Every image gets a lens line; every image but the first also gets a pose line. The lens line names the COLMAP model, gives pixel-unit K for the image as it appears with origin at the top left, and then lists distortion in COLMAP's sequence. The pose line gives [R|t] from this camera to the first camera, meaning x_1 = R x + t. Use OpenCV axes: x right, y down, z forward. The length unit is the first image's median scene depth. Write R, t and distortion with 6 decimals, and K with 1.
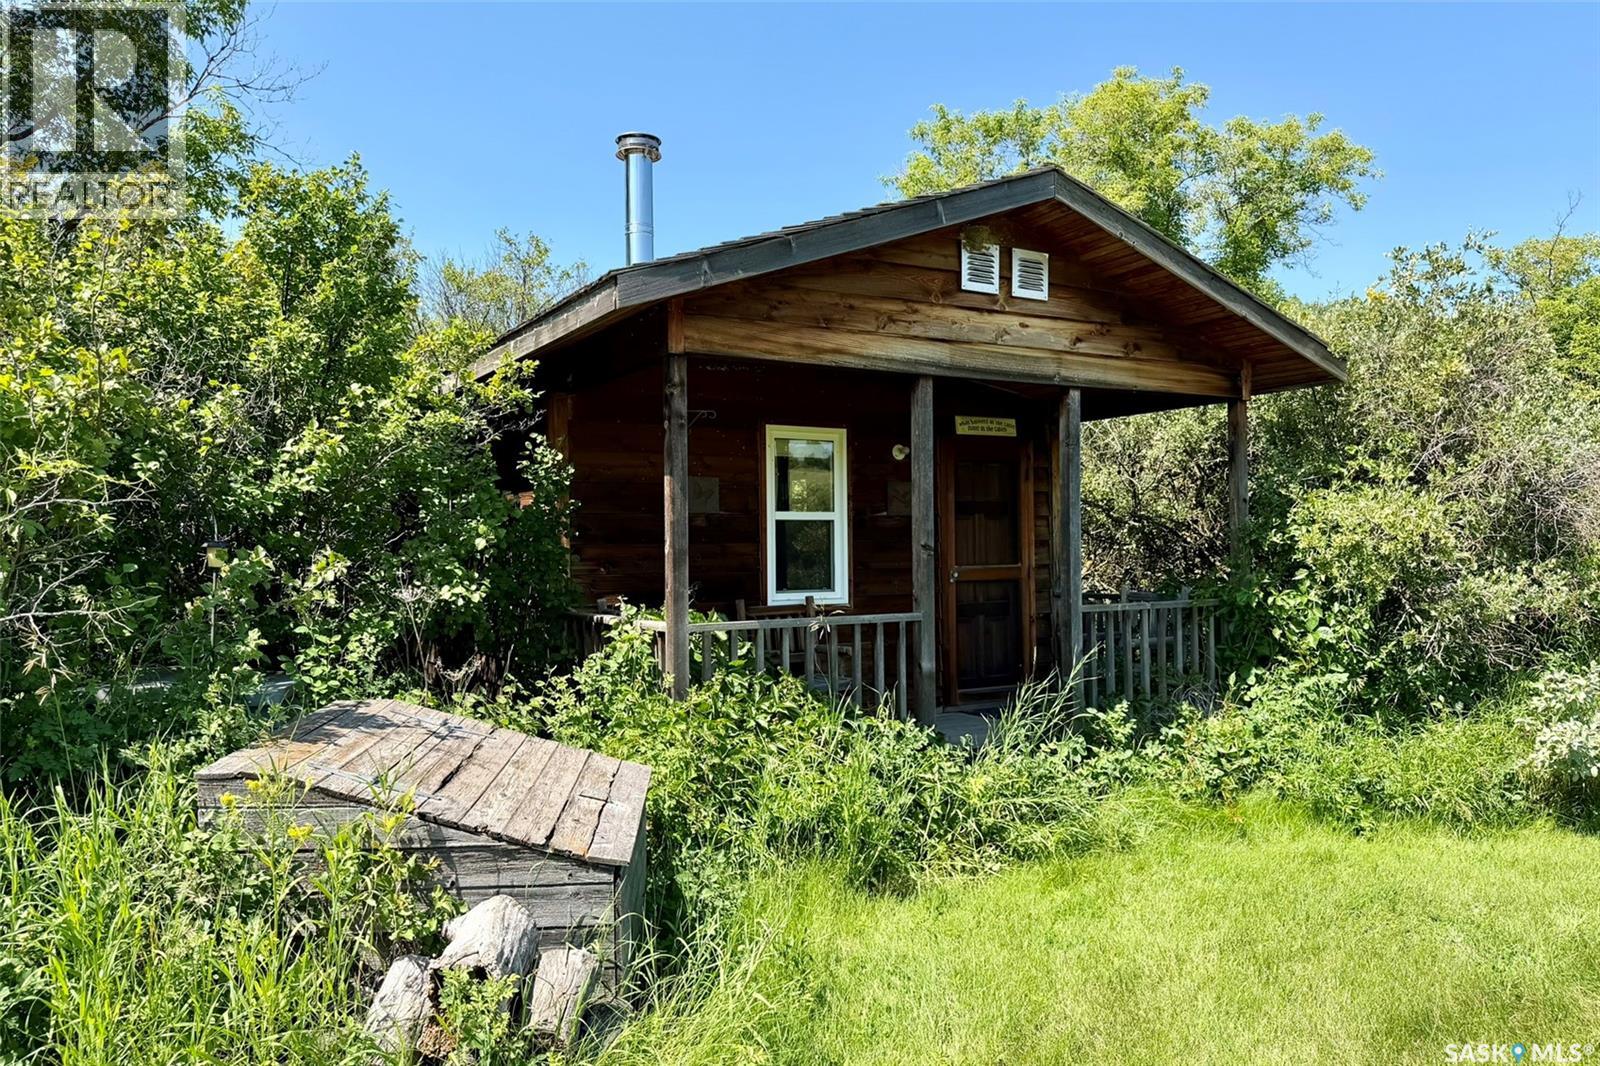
lens RADIAL K [[1125.6, 0, 790.6], [0, 1125.6, 541.1], [0, 0, 1]] dist [0.106580, -0.126945]
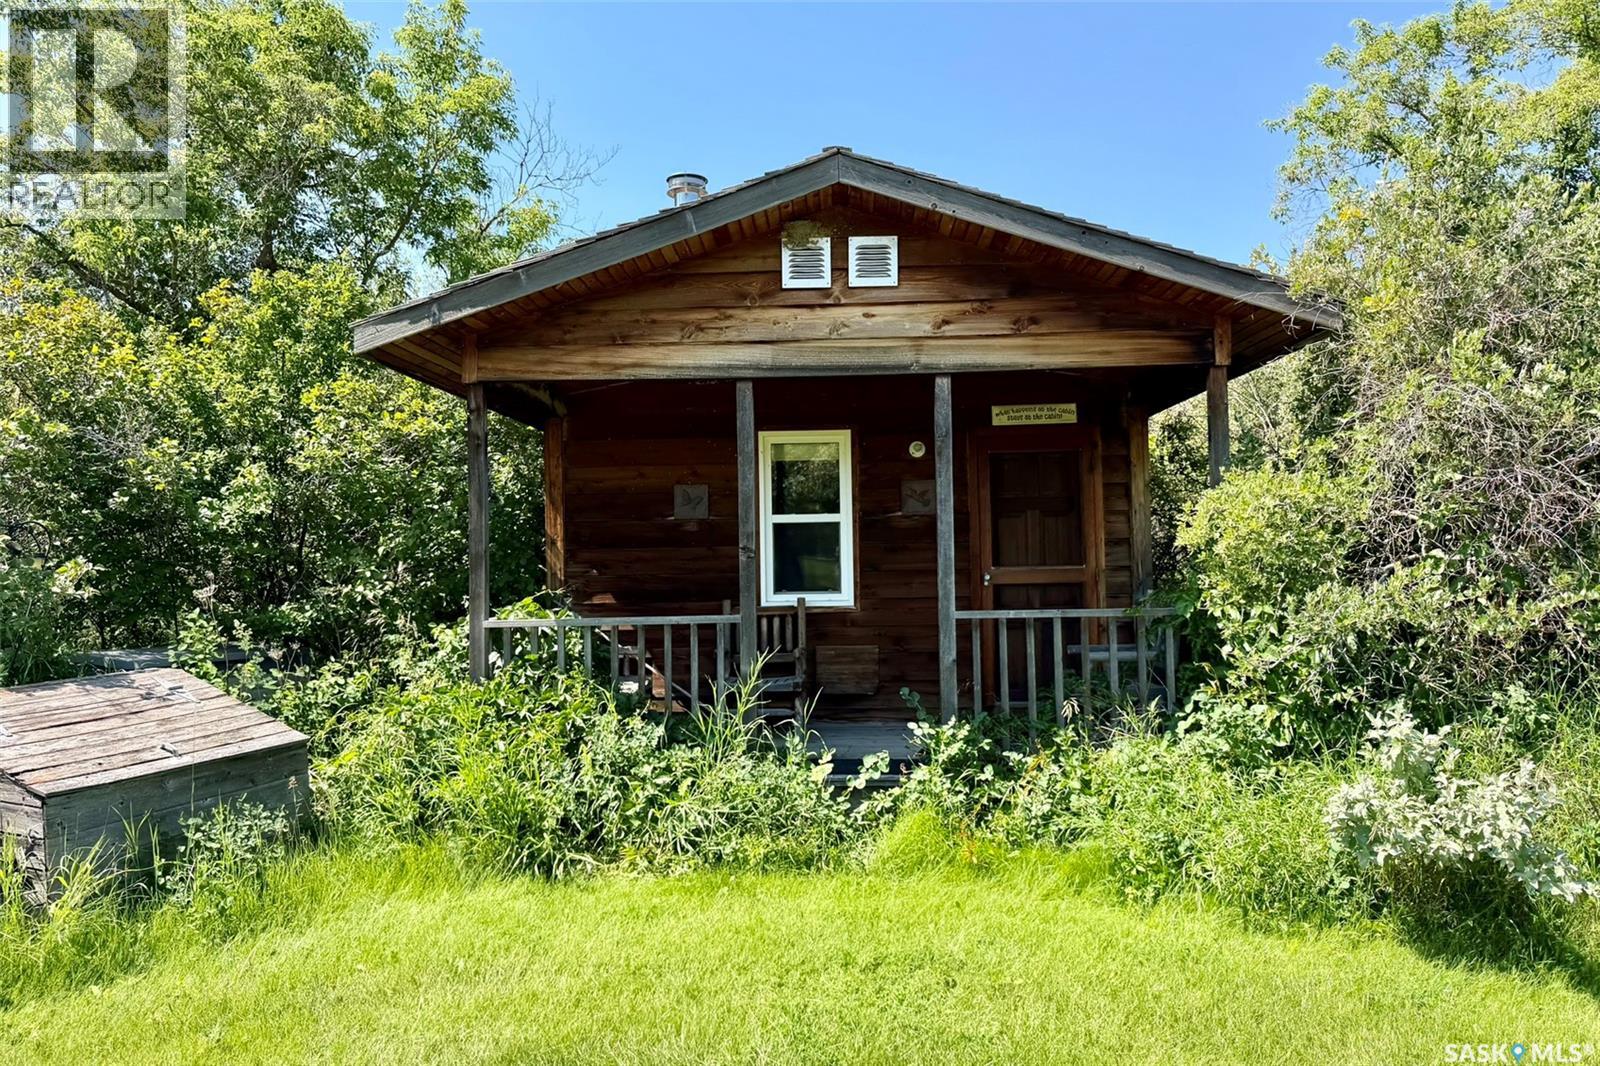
lens RADIAL K [[1125.6, 0, 790.6], [0, 1125.6, 541.1], [0, 0, 1]] dist [0.106580, -0.126945]
pose [[0.847341, -0.011376, -0.530927, 0.657128], [0.011866, 0.999927, -0.002488, 0.000609], [0.530917, -0.004192, 0.847414, 0.163055]]
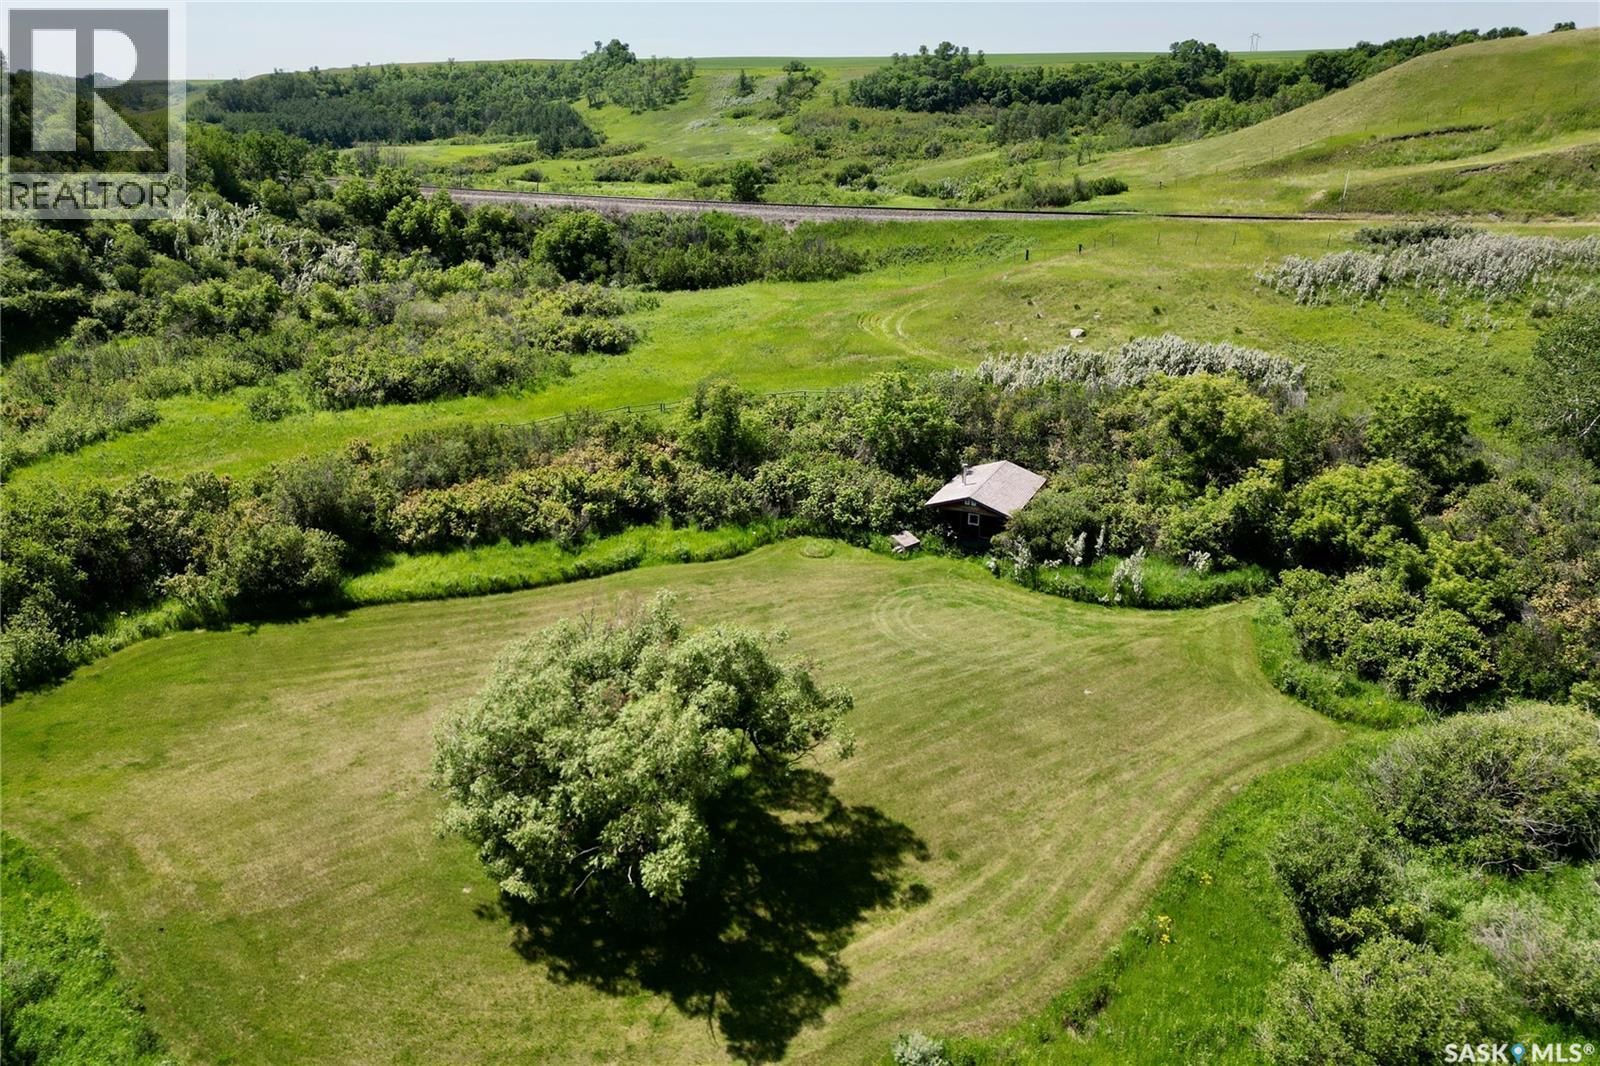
lens RADIAL K [[1125.6, 0, 790.6], [0, 1125.6, 541.1], [0, 0, 1]] dist [0.106580, -0.126945]
pose [[0.577605, 0.306699, -0.756511, 6.506581], [0.000289, 0.926660, 0.375900, -3.461404], [0.816317, -0.217340, 0.535155, -5.324475]]
